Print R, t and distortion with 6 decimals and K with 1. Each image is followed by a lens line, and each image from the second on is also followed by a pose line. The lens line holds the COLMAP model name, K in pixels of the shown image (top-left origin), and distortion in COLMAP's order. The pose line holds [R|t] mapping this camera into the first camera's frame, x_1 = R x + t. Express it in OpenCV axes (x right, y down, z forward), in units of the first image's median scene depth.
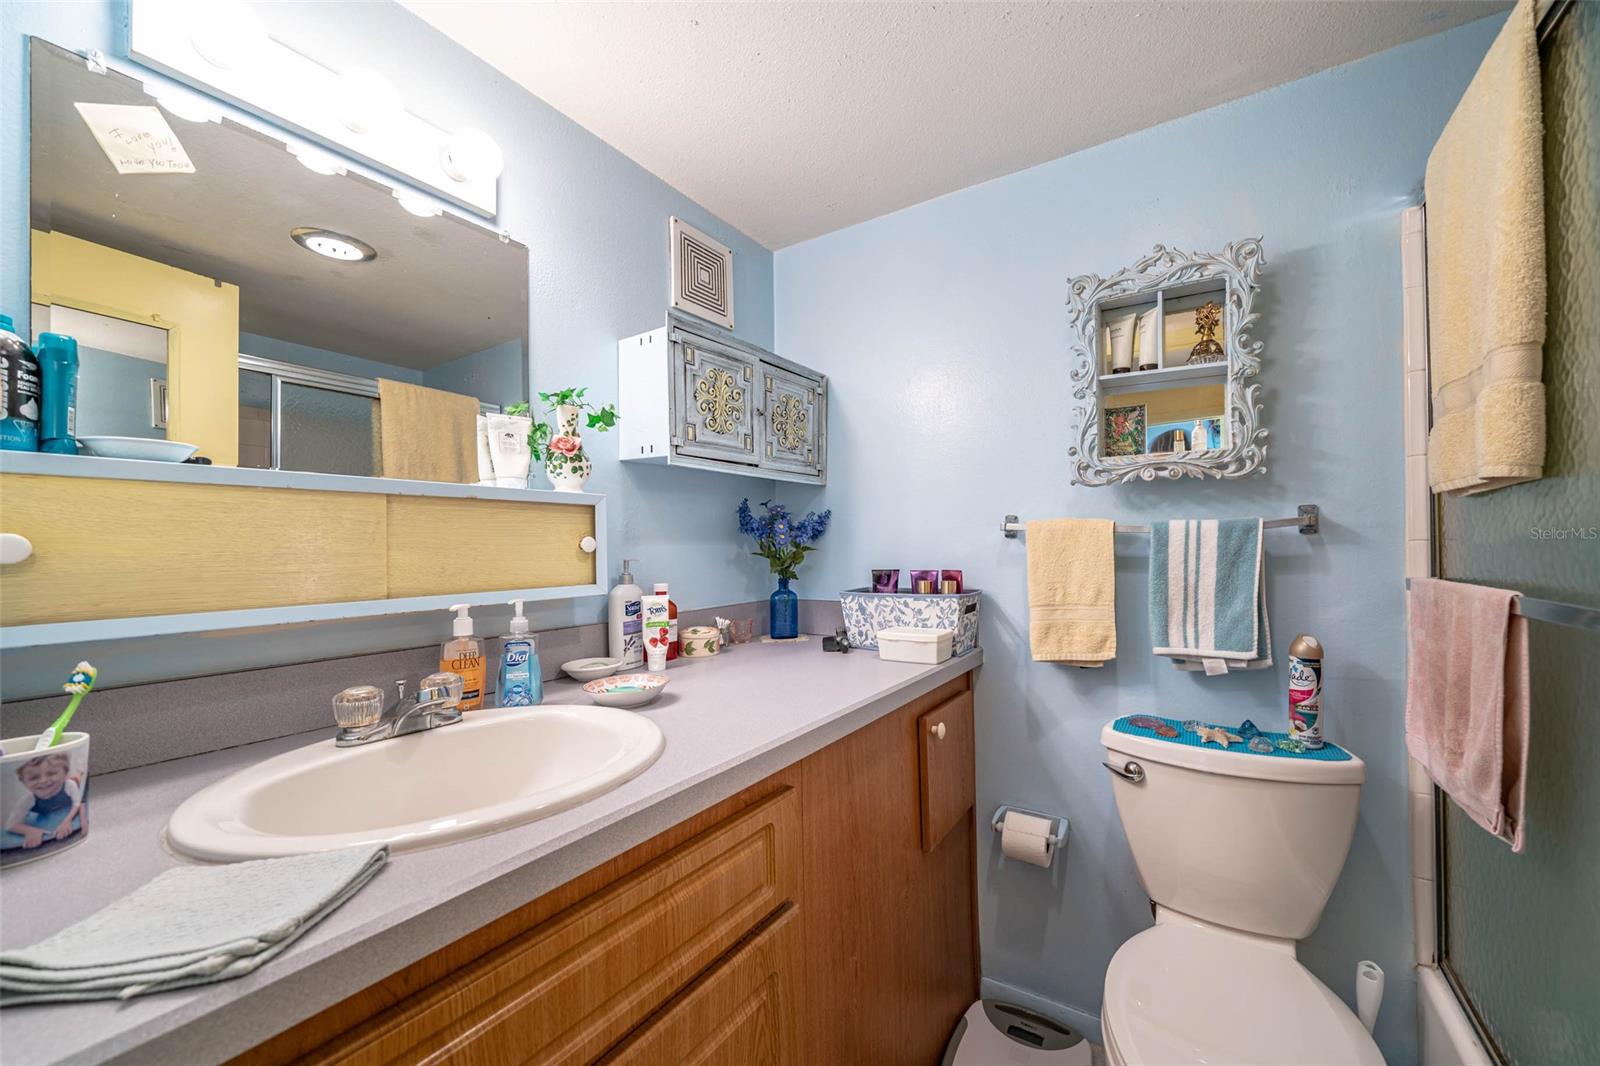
lens RADIAL K [[637.5, 0, 800.0], [0, 637.5, 533.0], [0, 0, 1]] dist [0.014771, 0.000144]
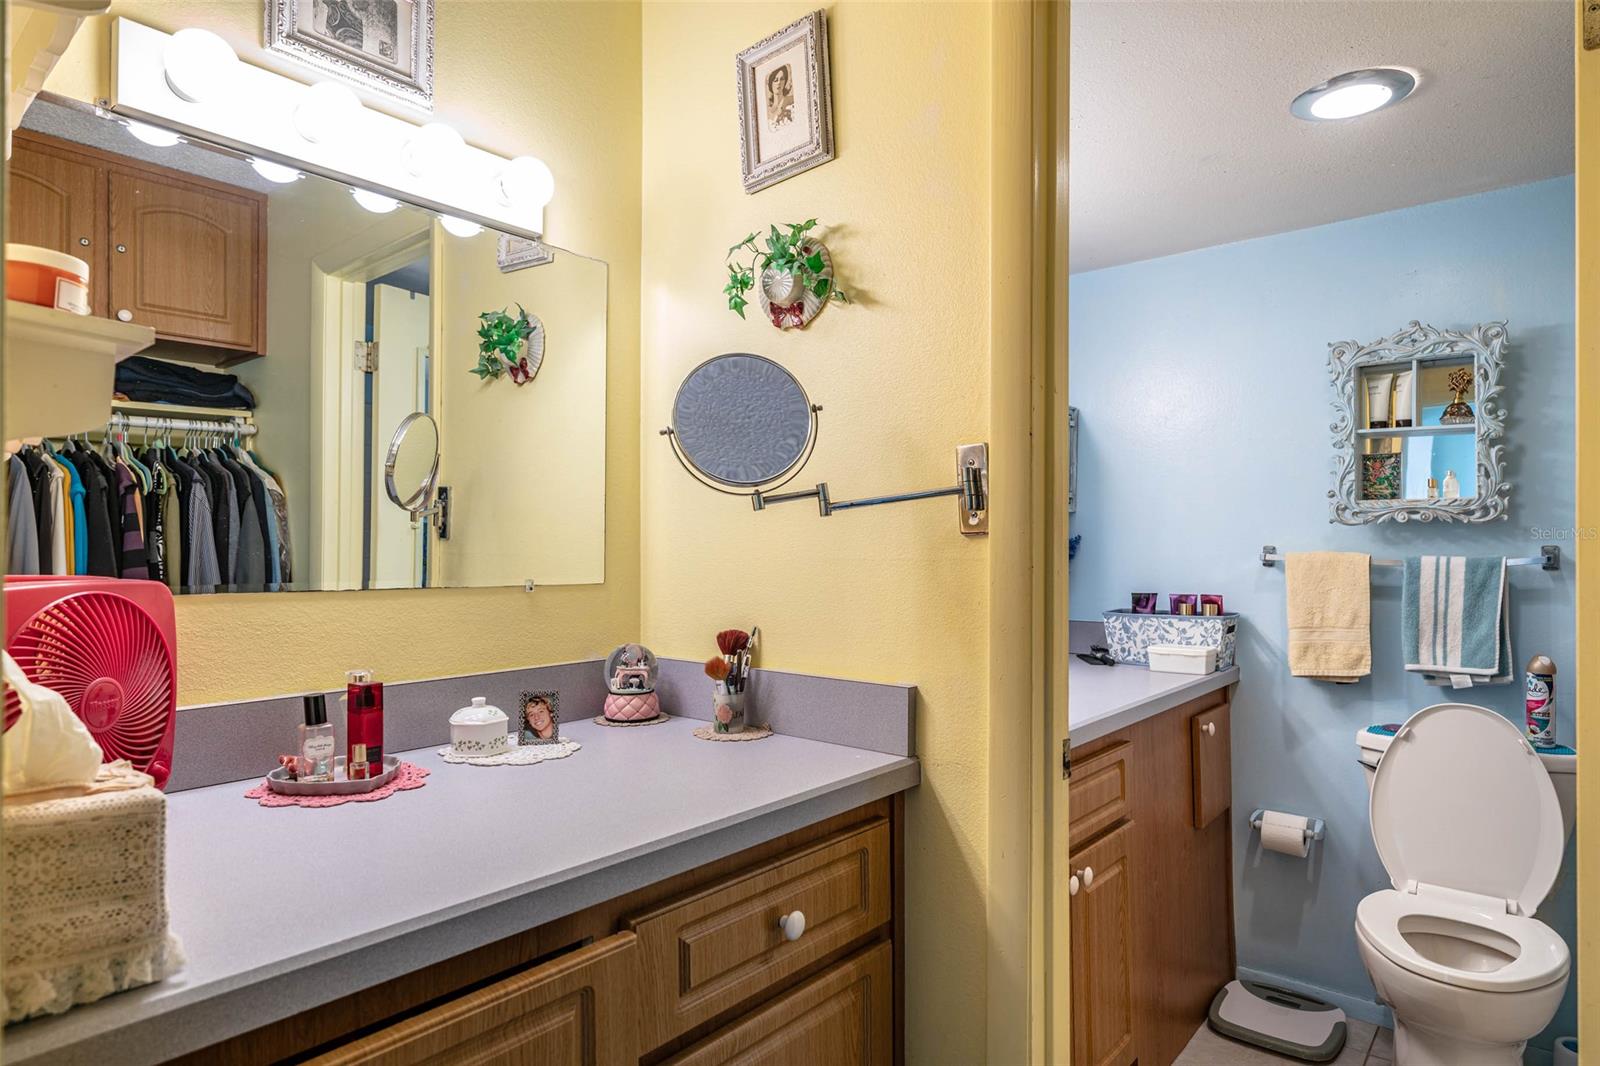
lens RADIAL K [[876.8, 0, 800.0], [0, 876.8, 533.0], [0, 0, 1]] dist [0.006042, 0.021069]
pose [[0.992432, 0.011544, -0.122254, -0.337199], [-0.011944, 0.999925, -0.002537, -0.042837], [0.122215, 0.003978, 0.992496, -0.709359]]
